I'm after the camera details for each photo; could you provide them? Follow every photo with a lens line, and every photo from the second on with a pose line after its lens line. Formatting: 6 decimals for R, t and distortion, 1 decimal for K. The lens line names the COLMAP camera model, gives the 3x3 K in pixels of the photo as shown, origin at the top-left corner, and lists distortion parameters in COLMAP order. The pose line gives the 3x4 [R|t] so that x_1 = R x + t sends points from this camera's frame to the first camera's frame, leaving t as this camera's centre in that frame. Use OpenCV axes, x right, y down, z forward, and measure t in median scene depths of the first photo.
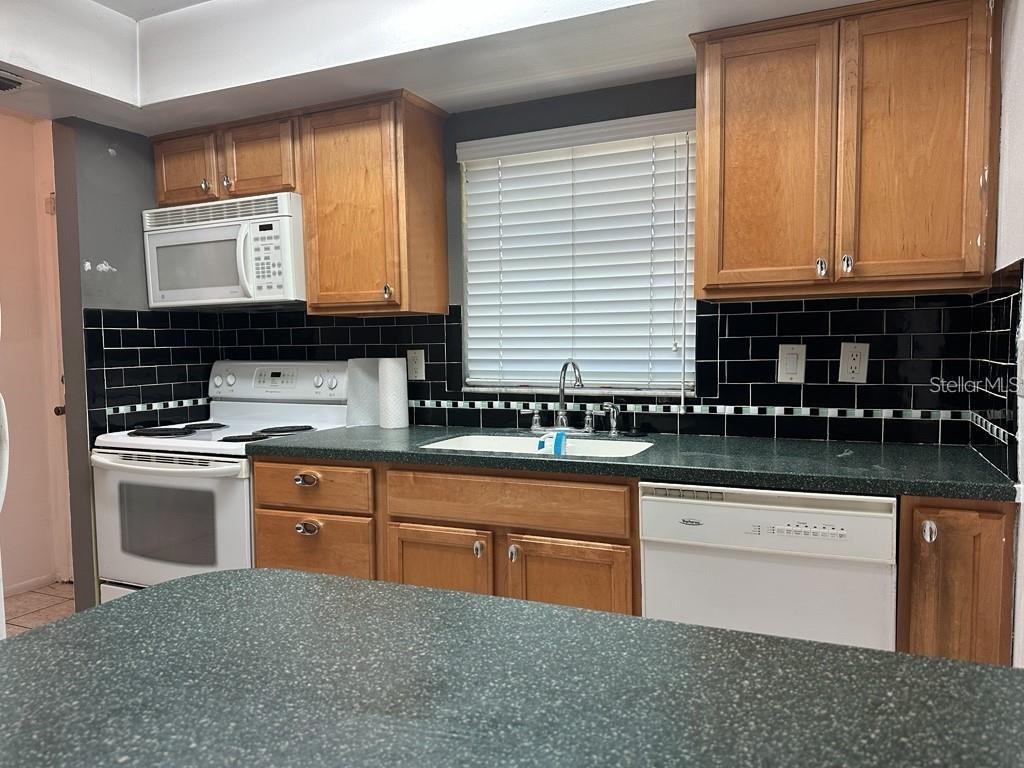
lens RADIAL K [[726.1, 0, 512.0], [0, 726.1, 384.0], [0, 0, 1]] dist [0.004454, 0.000694]
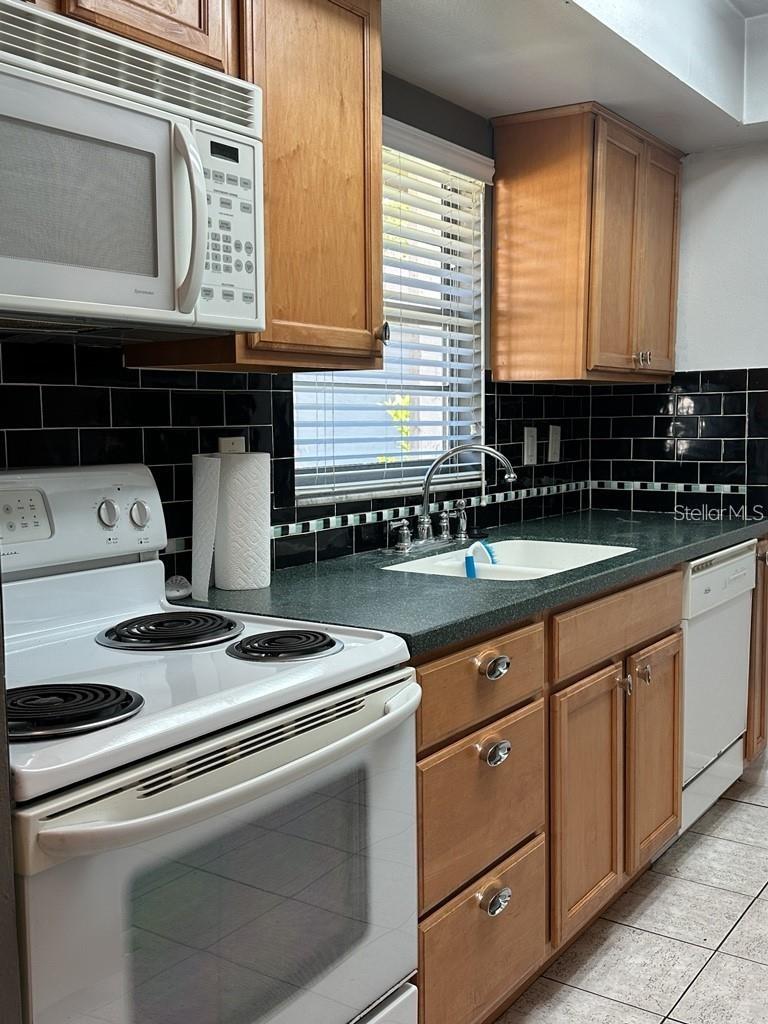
lens RADIAL K [[1041.7, 0, 384.0], [0, 1041.7, 512.0], [0, 0, 1]] dist [0.226443, 0.001673]
pose [[0.164792, -0.073471, 0.983588, -0.967922], [0.069655, 0.995599, 0.062698, -0.036057], [-0.983866, 0.058180, 0.169184, 0.813965]]
